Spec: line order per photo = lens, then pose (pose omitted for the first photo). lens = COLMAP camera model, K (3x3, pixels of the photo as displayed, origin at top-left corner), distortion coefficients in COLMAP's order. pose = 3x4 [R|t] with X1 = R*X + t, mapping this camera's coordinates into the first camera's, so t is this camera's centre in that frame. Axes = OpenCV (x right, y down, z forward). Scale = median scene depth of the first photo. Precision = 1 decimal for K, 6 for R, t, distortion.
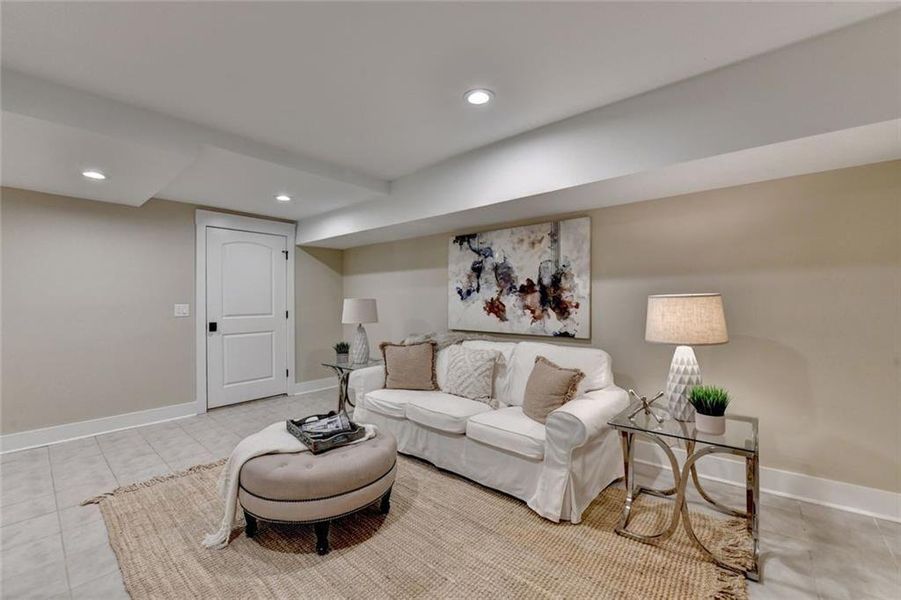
lens RADIAL K [[365.8, 0, 445.1], [0, 365.8, 301.4], [0, 0, 1]] dist [-0.016336, -0.000242]
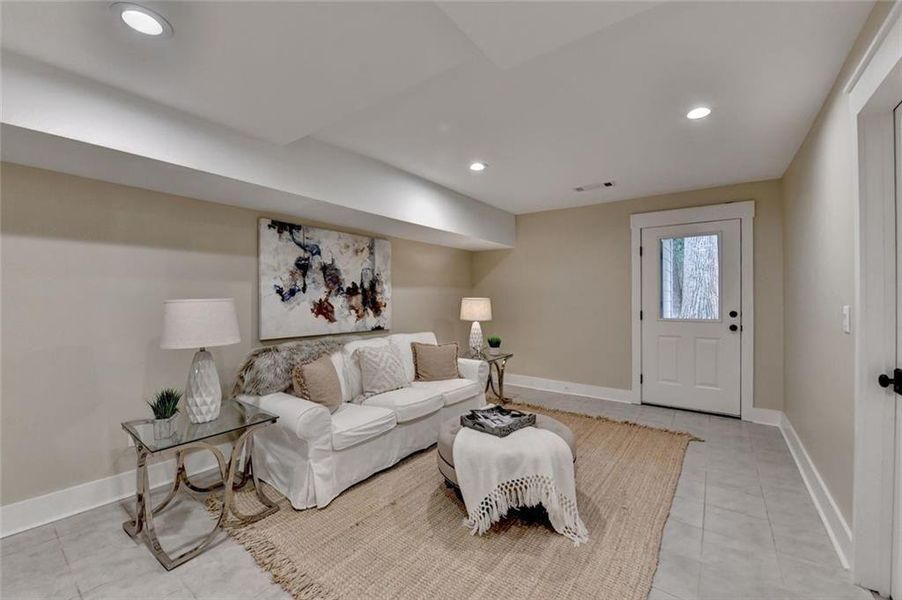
lens RADIAL K [[366.2, 0, 446.1], [0, 366.2, 300.0], [0, 0, 1]] dist [-0.016336, -0.000242]
pose [[-0.073473, 0.004383, 0.997288, -0.888271], [0.006789, 0.999969, -0.003895, -0.000796], [-0.997274, 0.006484, -0.073500, 0.783003]]
